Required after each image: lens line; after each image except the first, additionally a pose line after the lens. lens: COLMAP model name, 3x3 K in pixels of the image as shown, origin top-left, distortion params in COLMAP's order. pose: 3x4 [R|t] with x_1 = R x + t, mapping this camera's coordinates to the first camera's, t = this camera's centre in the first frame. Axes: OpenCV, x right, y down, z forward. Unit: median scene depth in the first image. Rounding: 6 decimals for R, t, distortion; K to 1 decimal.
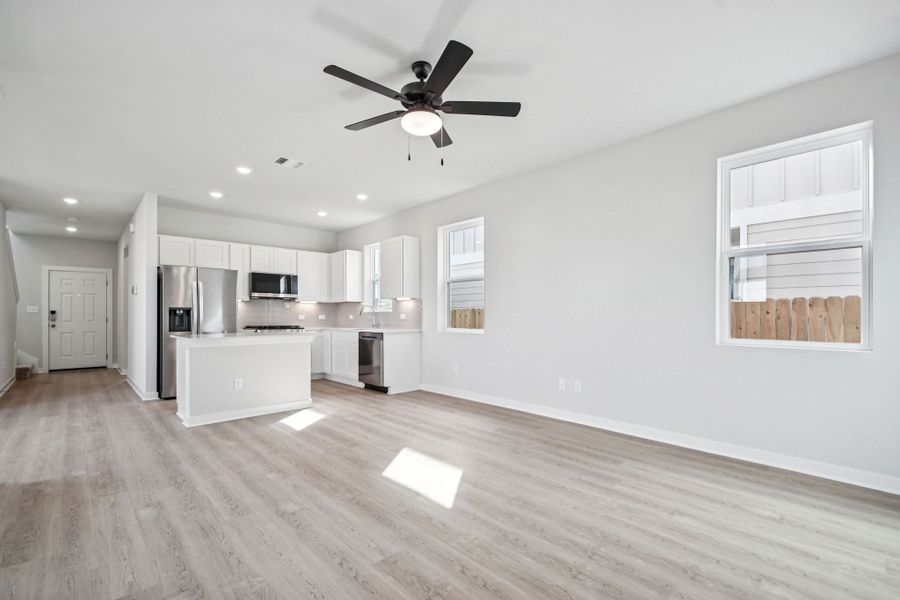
lens RADIAL K [[398.4, 0, 447.0], [0, 398.4, 316.3], [0, 0, 1]] dist [0.000550, -0.000765]
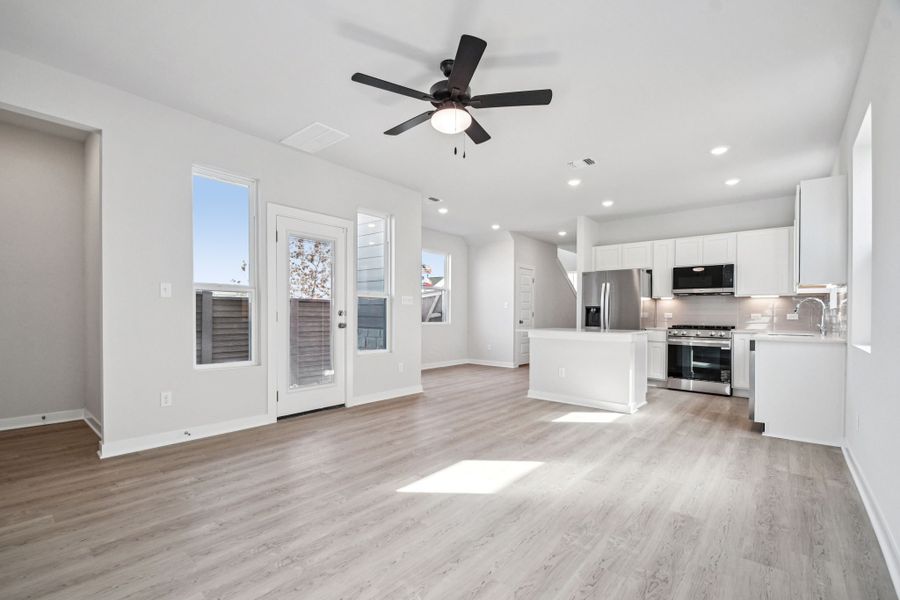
lens RADIAL K [[398.4, 0, 447.0], [0, 398.4, 316.3], [0, 0, 1]] dist [0.000550, -0.000765]
pose [[0.112737, 0.011170, -0.993562, 0.709486], [-0.008795, 0.999909, 0.010243, -0.000841], [0.993586, 0.007584, 0.112825, 0.658685]]
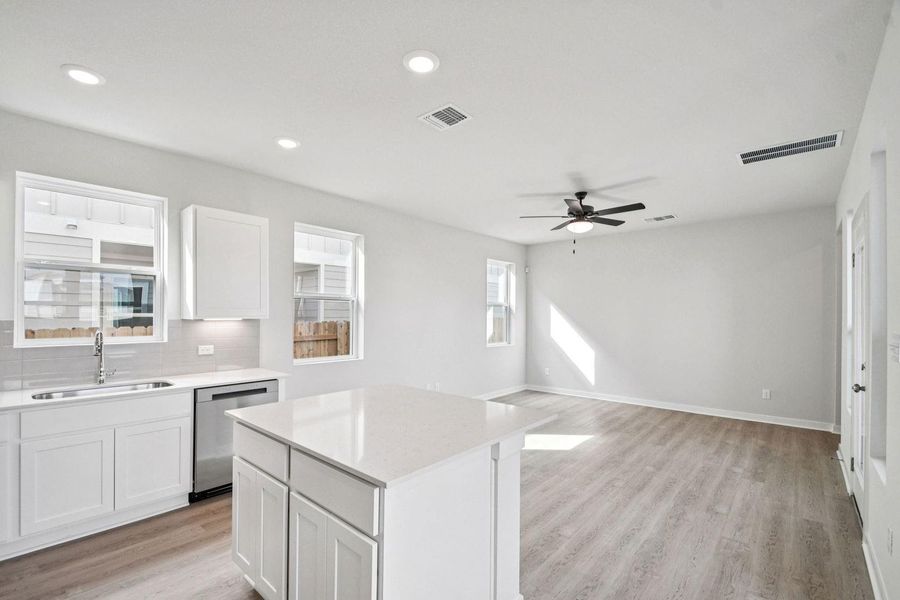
lens RADIAL K [[398.4, 0, 447.0], [0, 398.4, 316.3], [0, 0, 1]] dist [0.000550, -0.000765]
pose [[-0.088845, 0.002818, 0.996041, -1.250946], [-0.001068, 0.999995, -0.002925, -0.080550], [-0.996045, -0.001324, -0.088842, 1.276539]]
